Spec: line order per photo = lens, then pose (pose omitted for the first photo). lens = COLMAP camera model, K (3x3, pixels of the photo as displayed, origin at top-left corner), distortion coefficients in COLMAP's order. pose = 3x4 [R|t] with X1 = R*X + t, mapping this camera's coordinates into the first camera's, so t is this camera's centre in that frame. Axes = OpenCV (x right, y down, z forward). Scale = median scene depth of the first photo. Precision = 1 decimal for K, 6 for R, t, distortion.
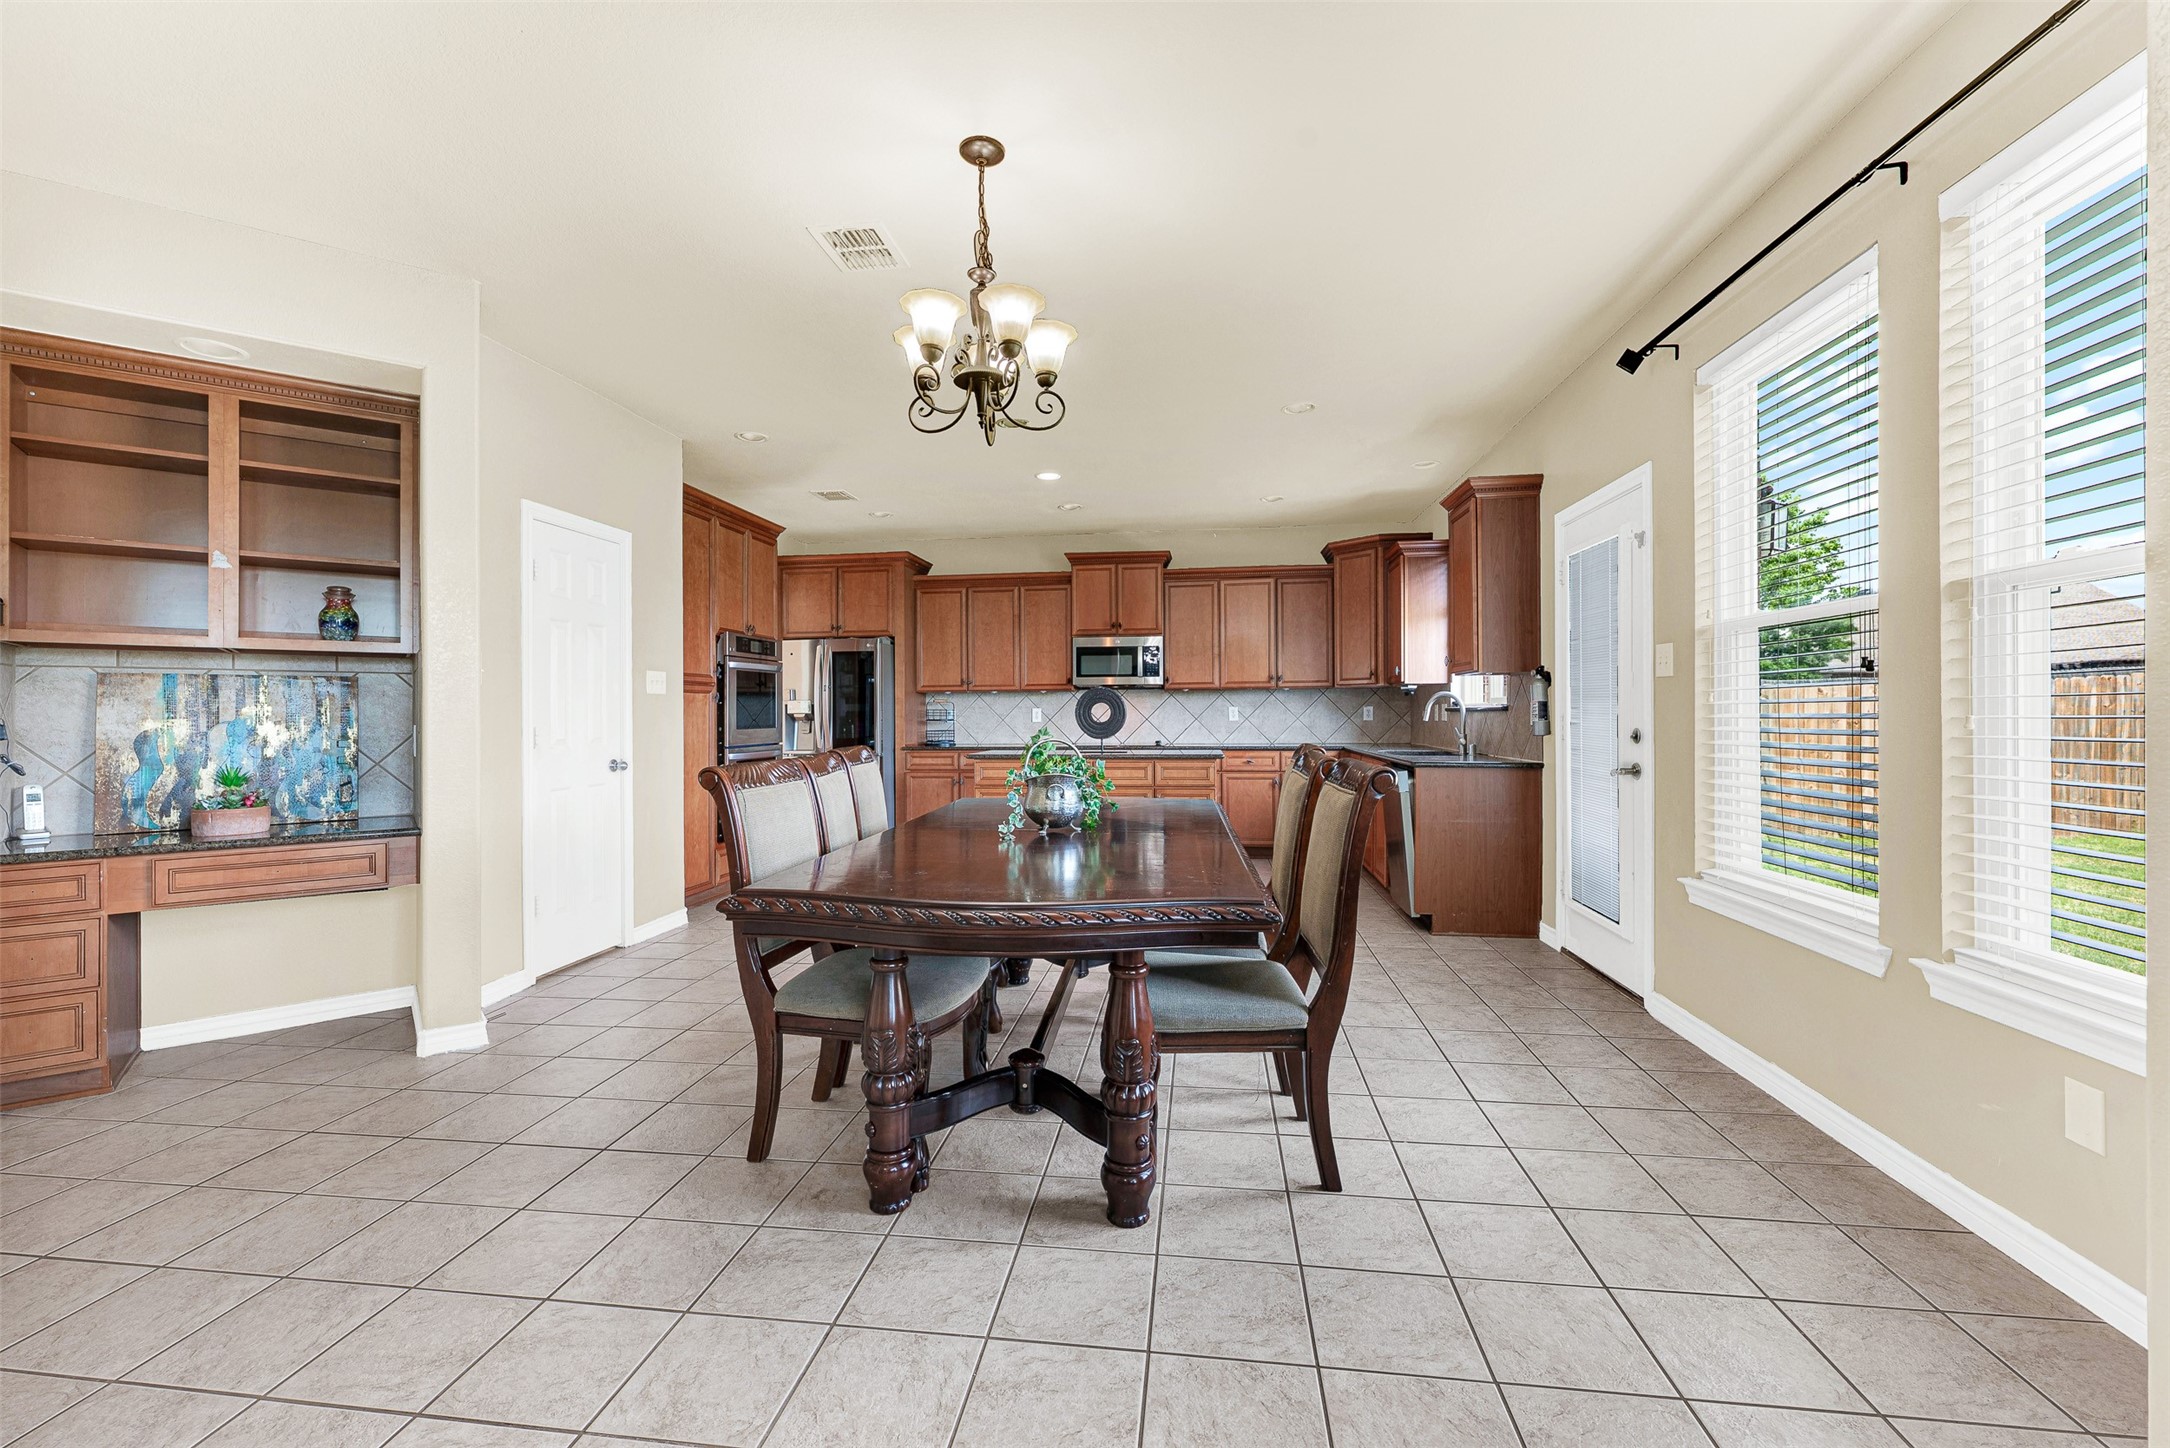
lens RADIAL K [[890.5, 0, 1089.9], [0, 890.5, 721.0], [0, 0, 1]] dist [-0.001856, -0.000330]
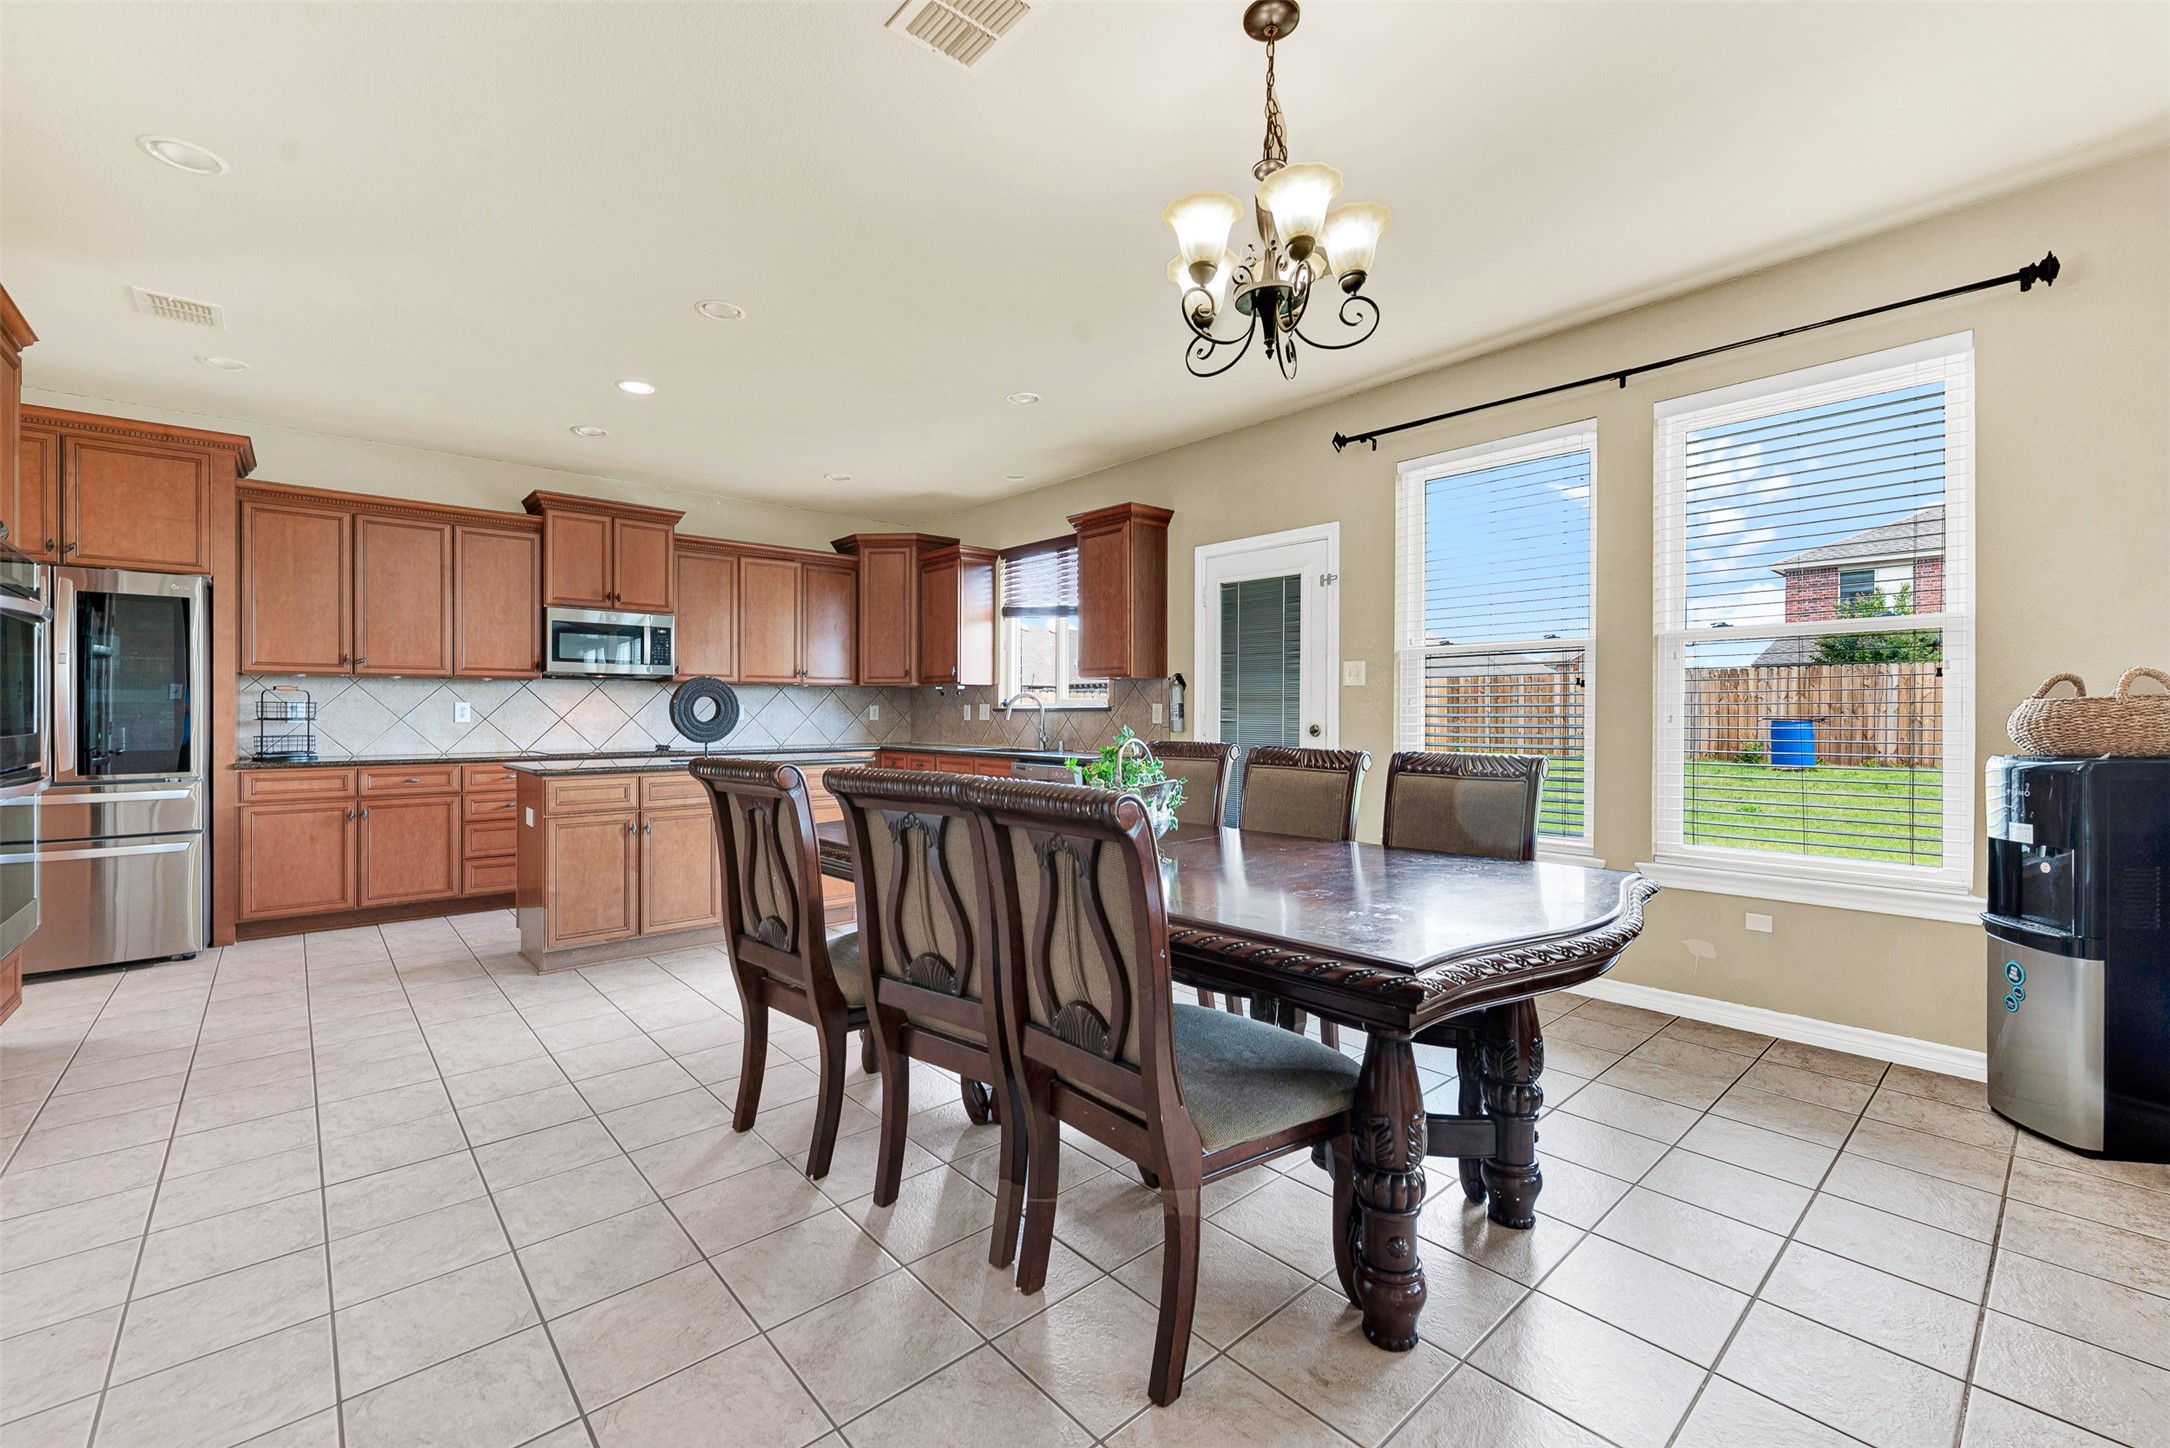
lens RADIAL K [[890.5, 0, 1079.8], [0, 890.5, 719.0], [0, 0, 1]] dist [-0.001856, -0.000330]
pose [[0.662964, 0.000441, 0.748651, -0.282365], [0.001164, 0.999998, -0.001621, 0.000208], [-0.748650, 0.001946, 0.662962, 0.192318]]
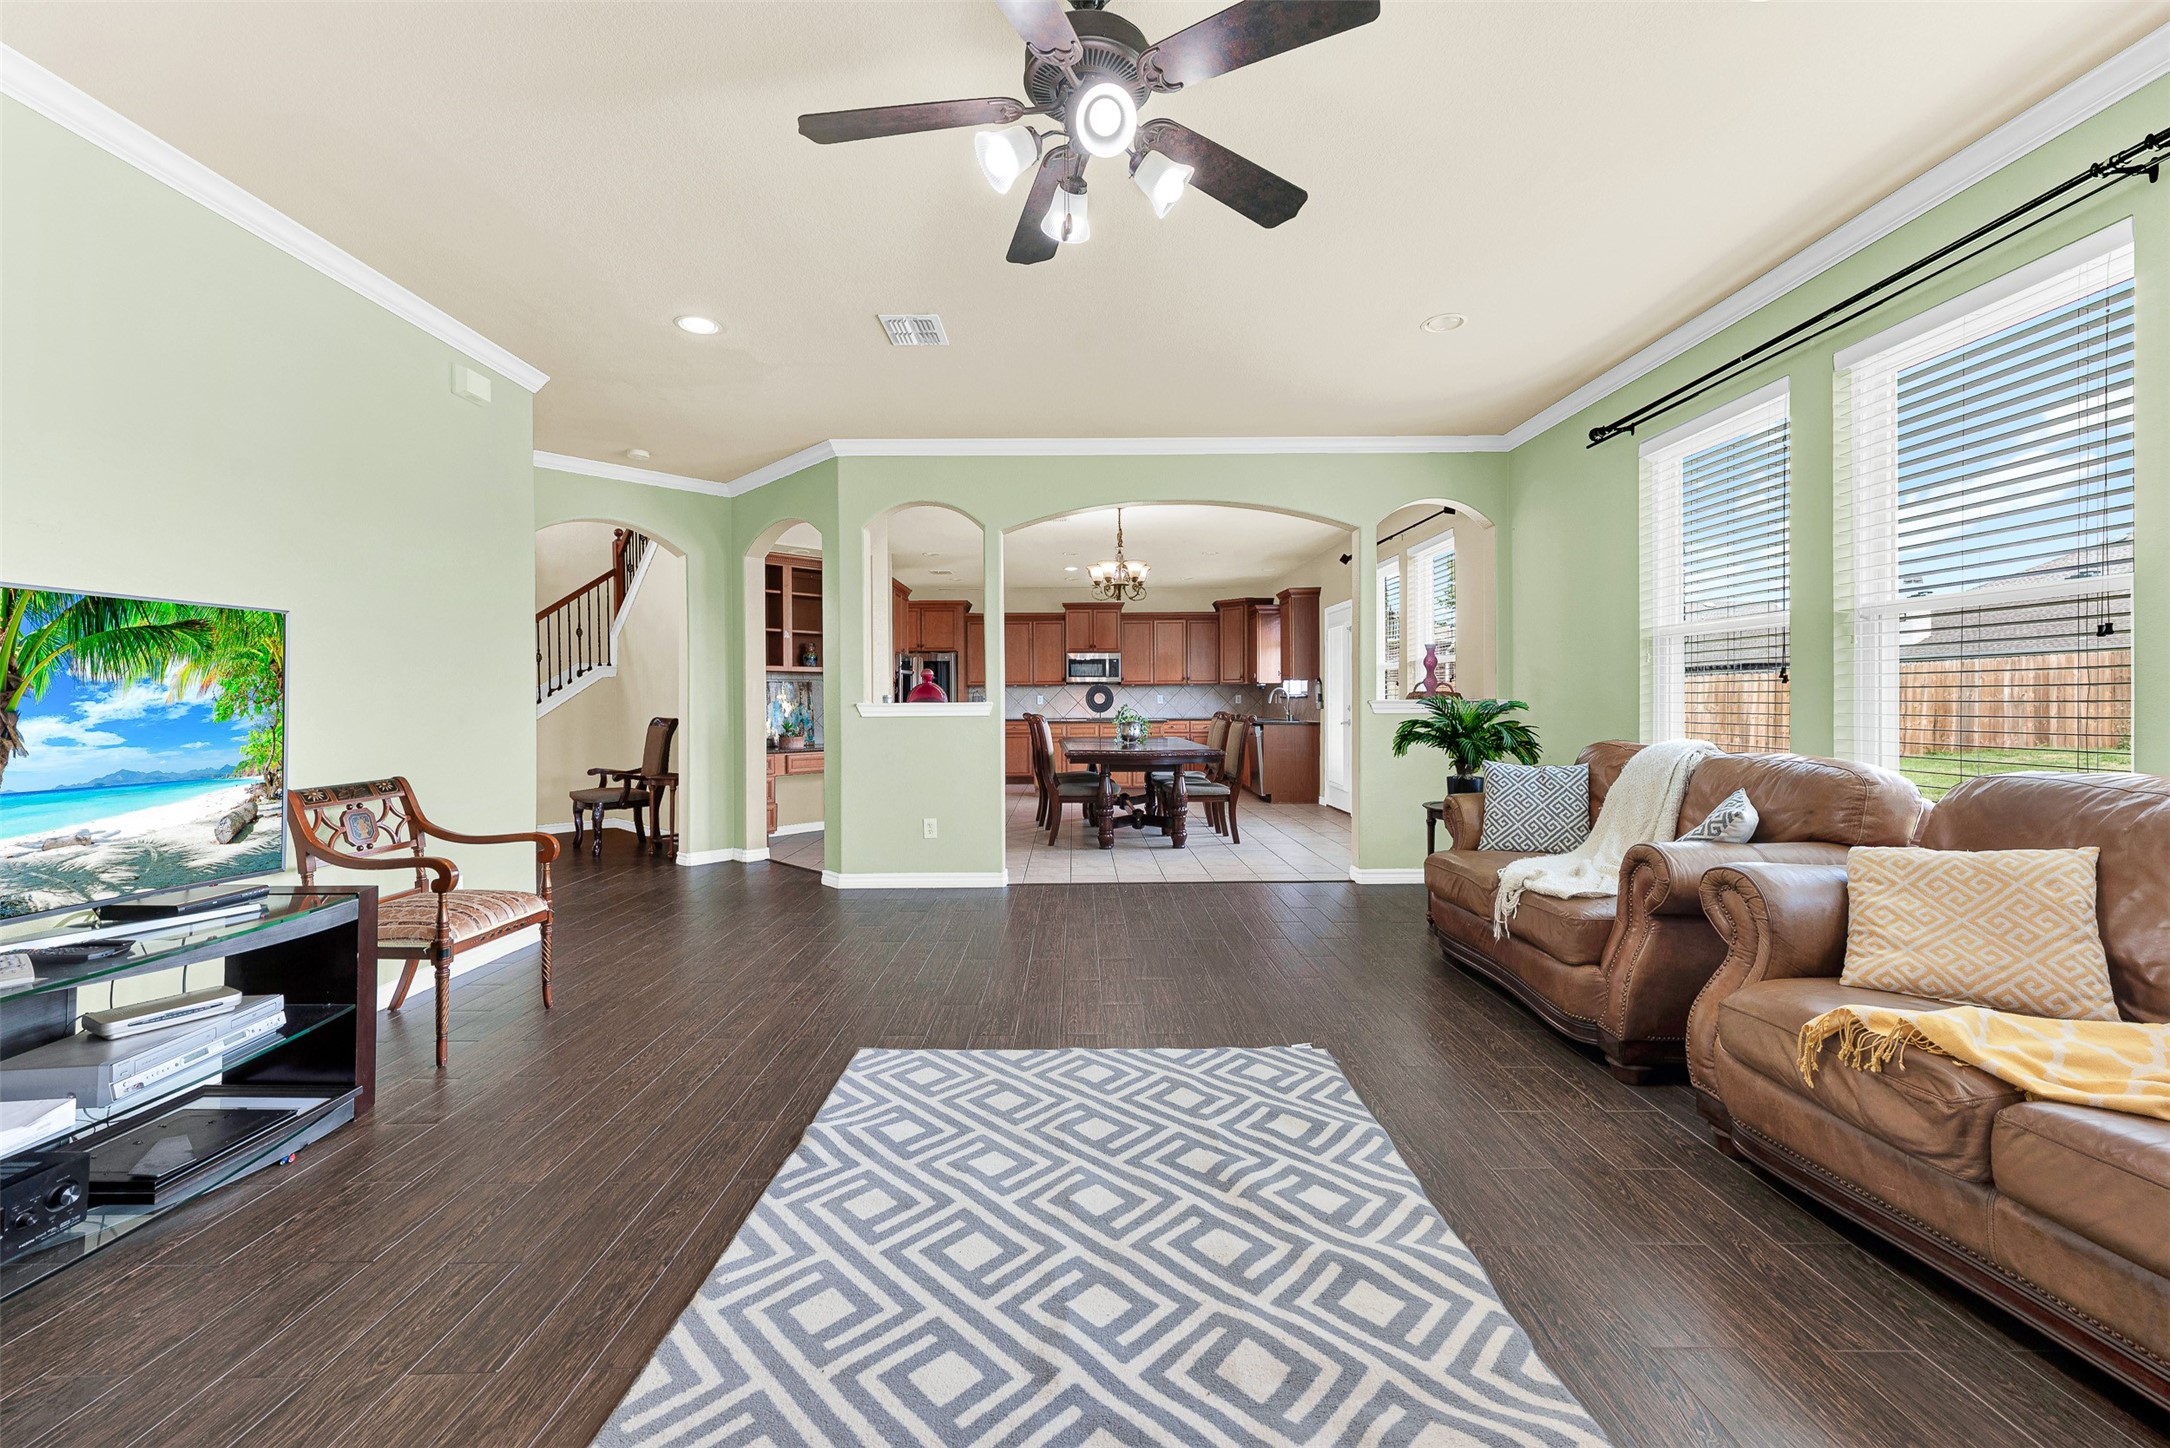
lens RADIAL K [[890.5, 0, 1097.8], [0, 890.5, 712.4], [0, 0, 1]] dist [-0.001856, -0.000330]
pose [[0.987248, 0.000543, 0.159189, -0.229706], [-0.001184, 0.999992, 0.003934, 0.009928], [-0.159186, -0.004072, 0.987240, -0.654857]]
